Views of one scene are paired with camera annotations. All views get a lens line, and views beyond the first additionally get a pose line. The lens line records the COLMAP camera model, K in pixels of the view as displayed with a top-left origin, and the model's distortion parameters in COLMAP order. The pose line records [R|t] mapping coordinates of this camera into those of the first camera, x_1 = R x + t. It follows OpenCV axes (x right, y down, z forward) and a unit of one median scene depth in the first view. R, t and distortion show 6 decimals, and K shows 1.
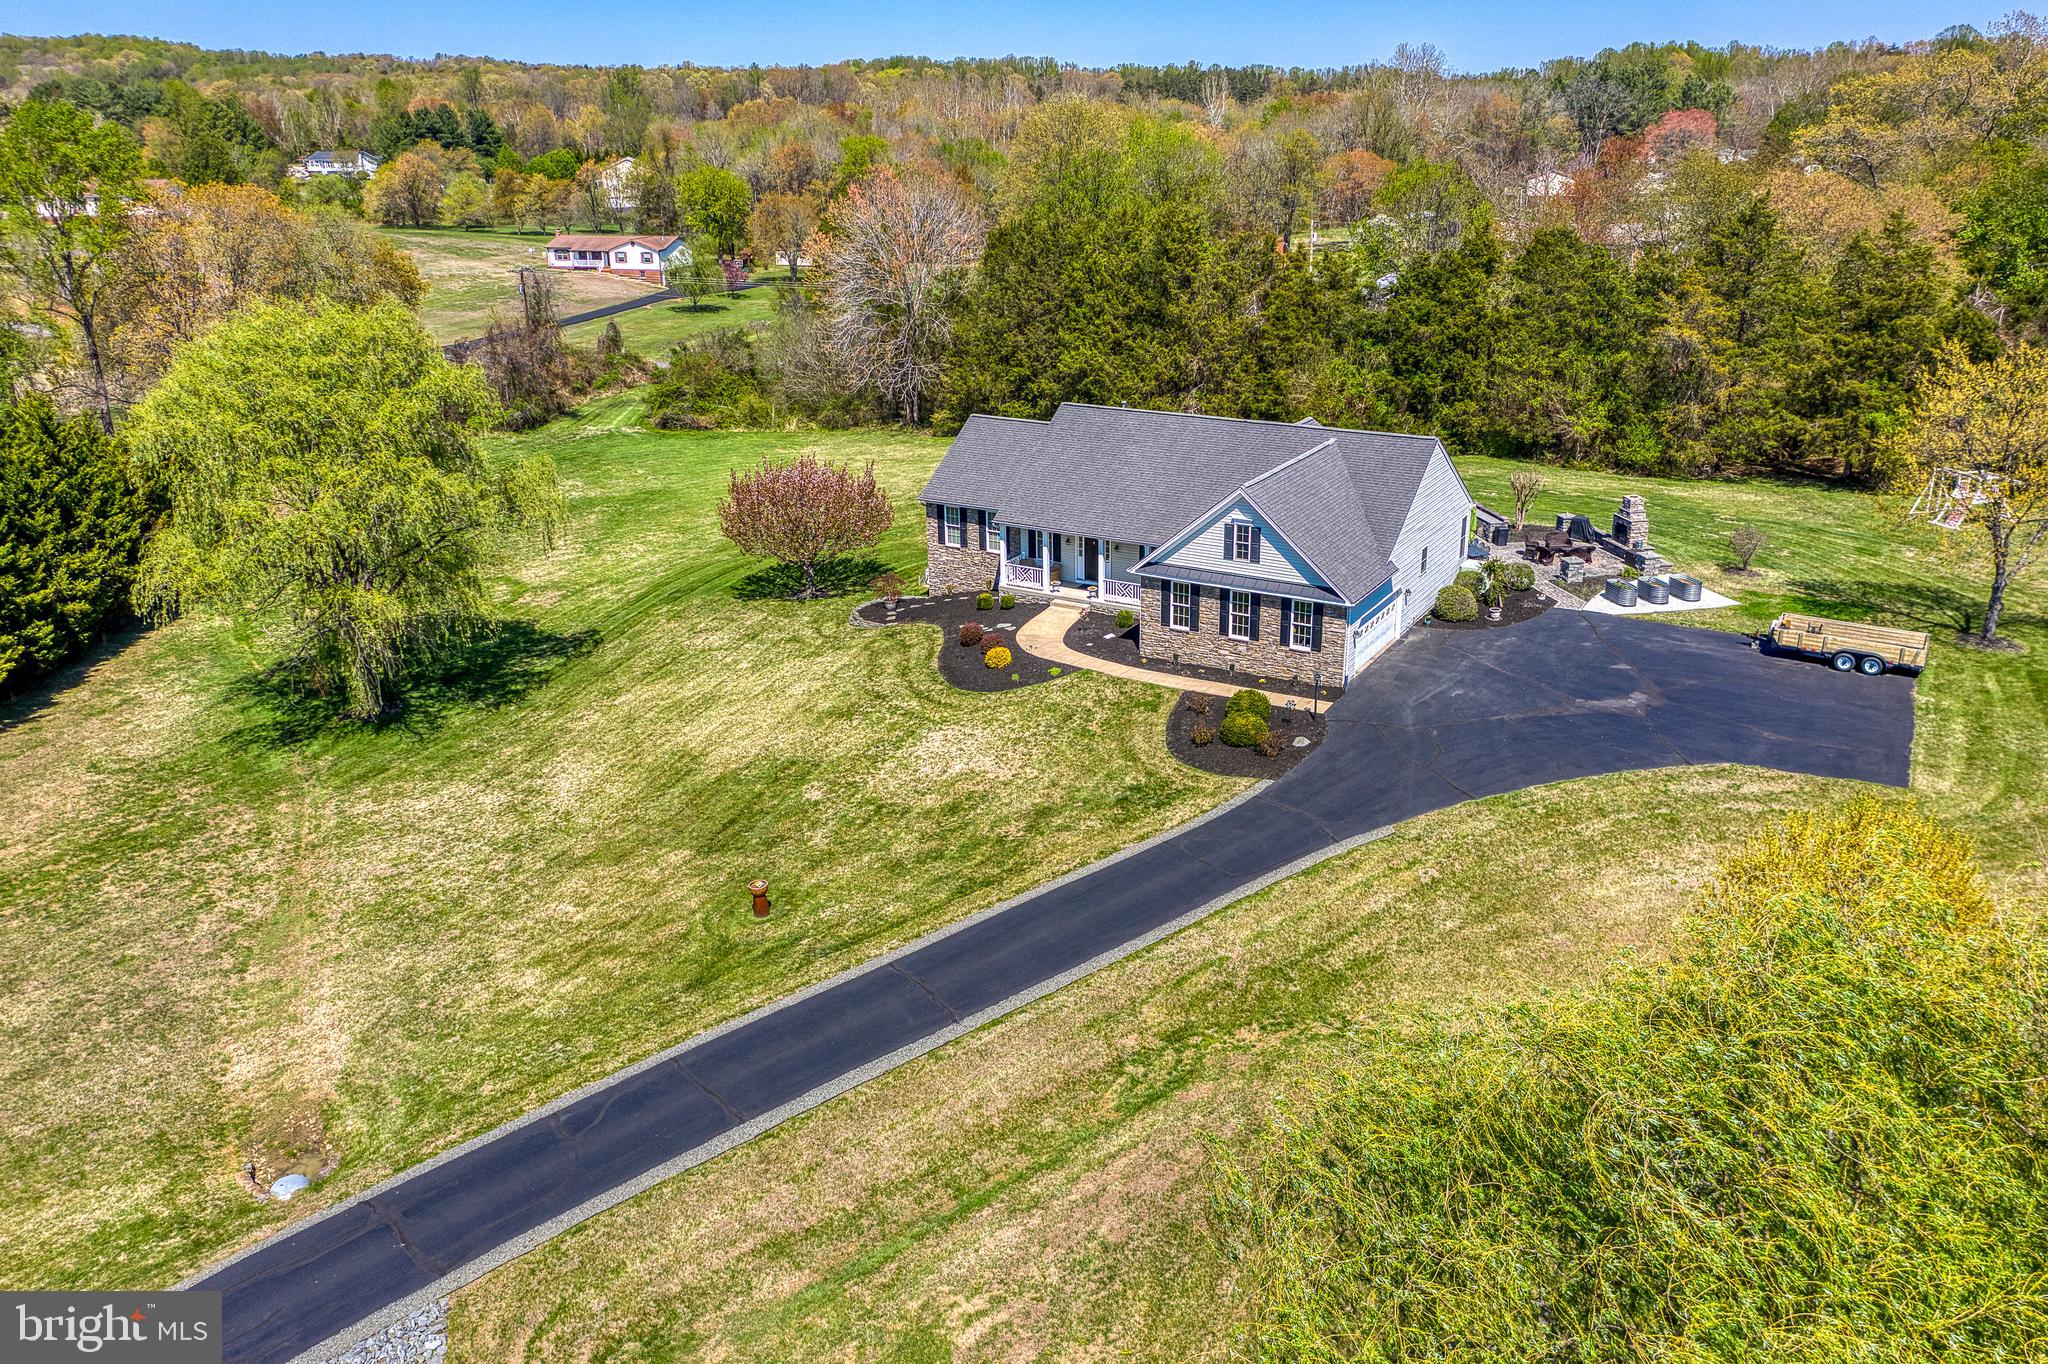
lens RADIAL K [[1570.1, 0, 1020.2], [0, 1570.1, 672.2], [0, 0, 1]] dist [-0.011796, 0.014006]
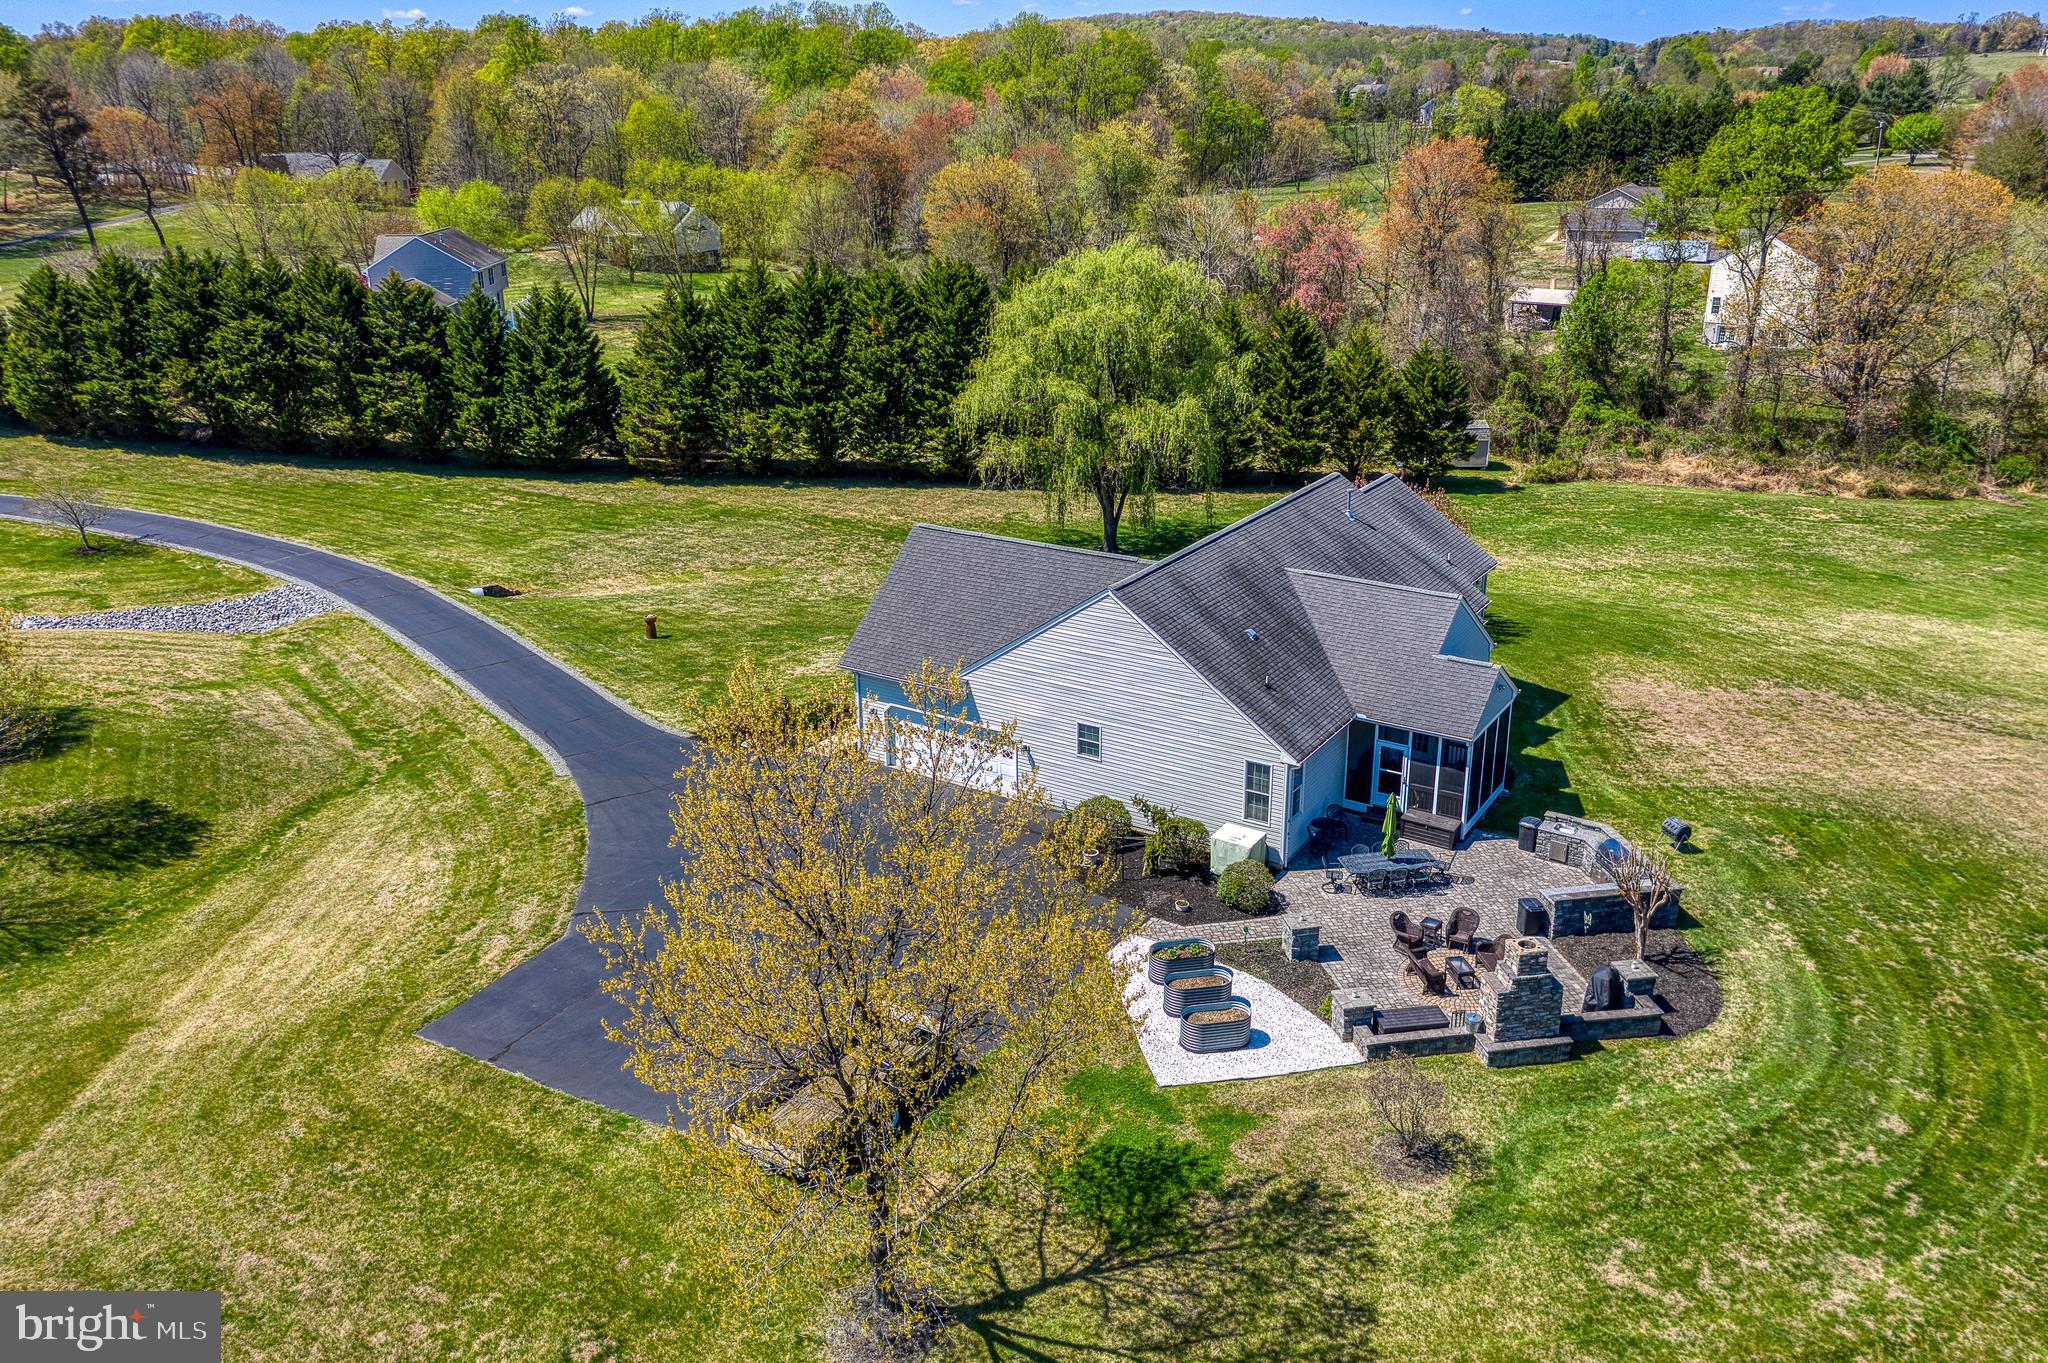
lens RADIAL K [[1570.1, 0, 1020.2], [0, 1570.1, 671.7], [0, 0, 1]] dist [-0.011796, 0.014006]
pose [[-0.025826, 0.358722, -0.933087, 0.977526], [-0.335396, 0.876187, 0.346130, -0.360411], [0.941723, 0.321893, 0.097686, 0.924968]]
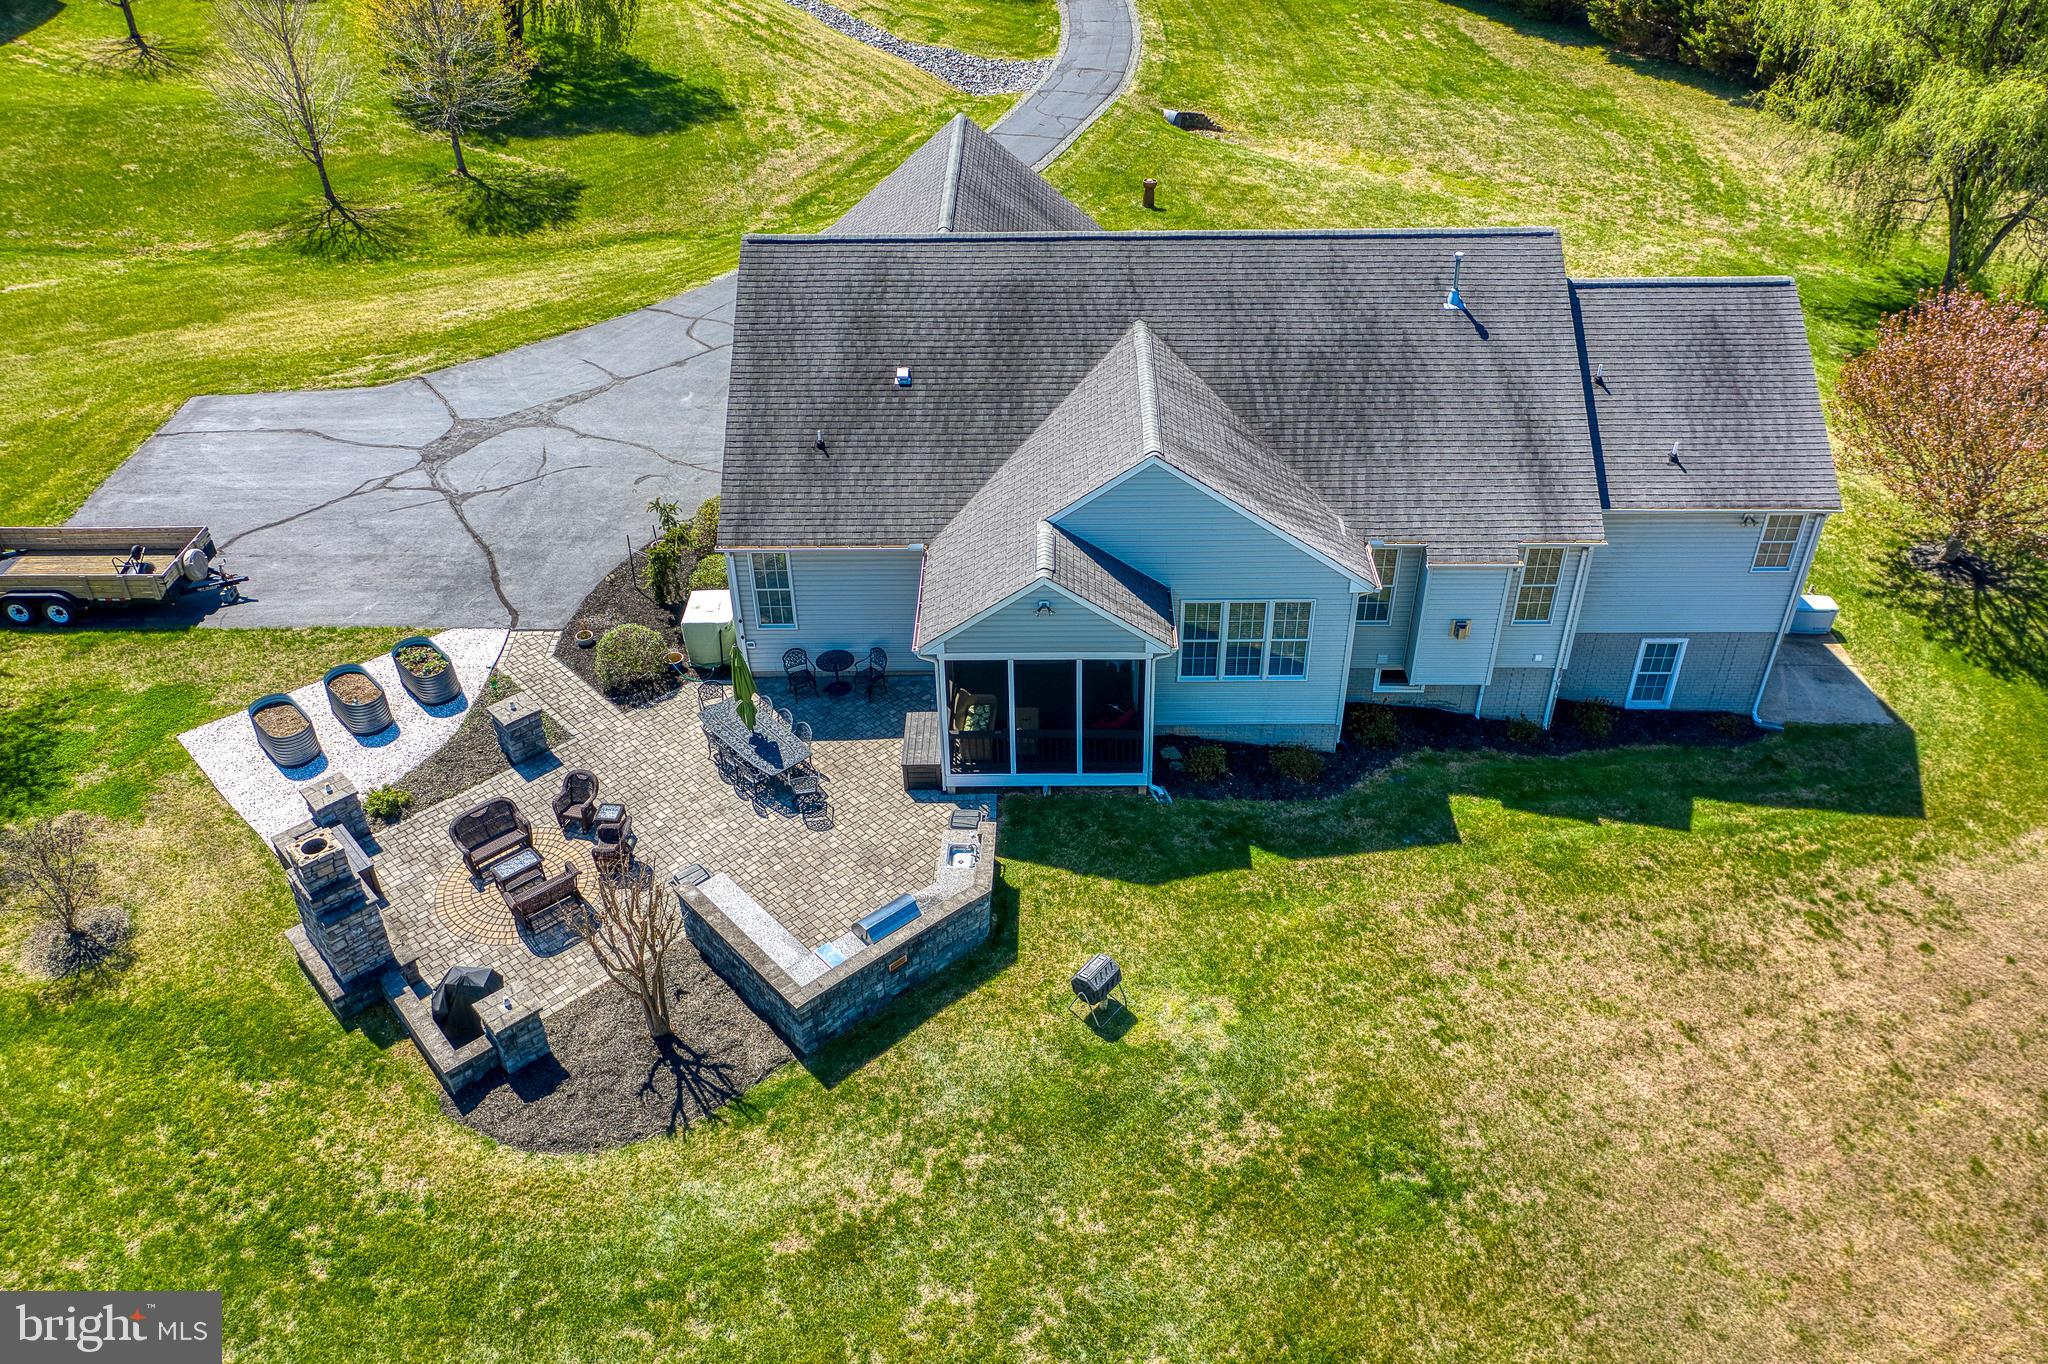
lens RADIAL K [[1570.1, 0, 1020.2], [0, 1570.1, 672.2], [0, 0, 1]] dist [-0.011796, 0.014006]
pose [[-0.860415, 0.318622, -0.397702, 0.456365], [-0.150861, 0.586183, 0.796009, -0.513593], [0.486752, 0.744896, -0.456293, 1.433591]]
